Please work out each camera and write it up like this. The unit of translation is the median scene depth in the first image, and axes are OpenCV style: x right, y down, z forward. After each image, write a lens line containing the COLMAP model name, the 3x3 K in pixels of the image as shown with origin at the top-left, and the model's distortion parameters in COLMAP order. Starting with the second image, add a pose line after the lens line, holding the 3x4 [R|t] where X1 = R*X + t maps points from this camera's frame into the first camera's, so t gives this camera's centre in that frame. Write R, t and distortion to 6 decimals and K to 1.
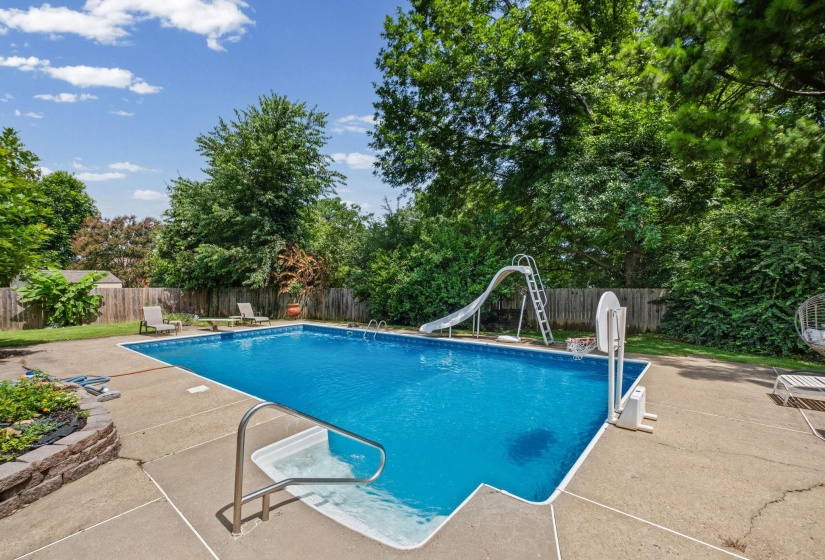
lens RADIAL K [[355.8, 0, 412.3], [0, 355.8, 290.6], [0, 0, 1]] dist [-0.000426, -0.000429]
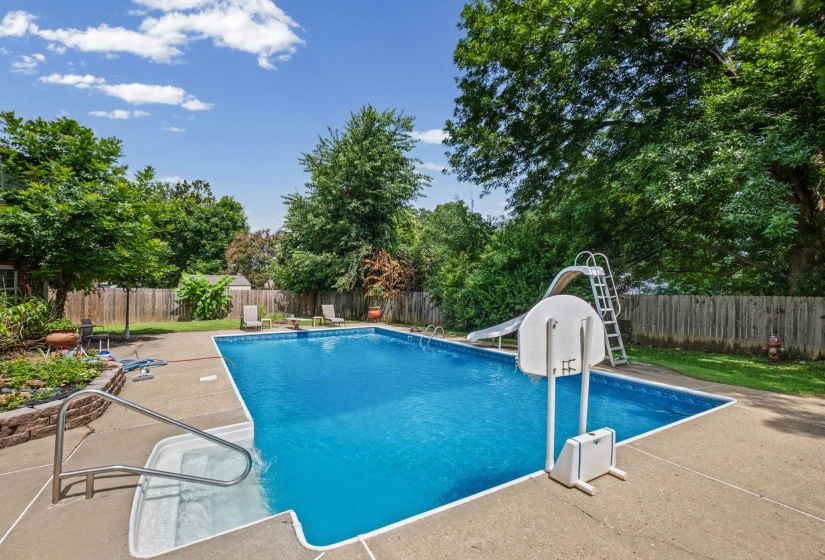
lens RADIAL K [[367.3, 0, 410.0], [0, 367.3, 292.8], [0, 0, 1]] dist [-0.001107, -0.000363]
pose [[0.938220, 0.011711, -0.345840, 0.145825], [-0.014833, 0.999870, -0.006380, 0.001935], [0.345720, 0.011115, 0.938272, 0.047089]]
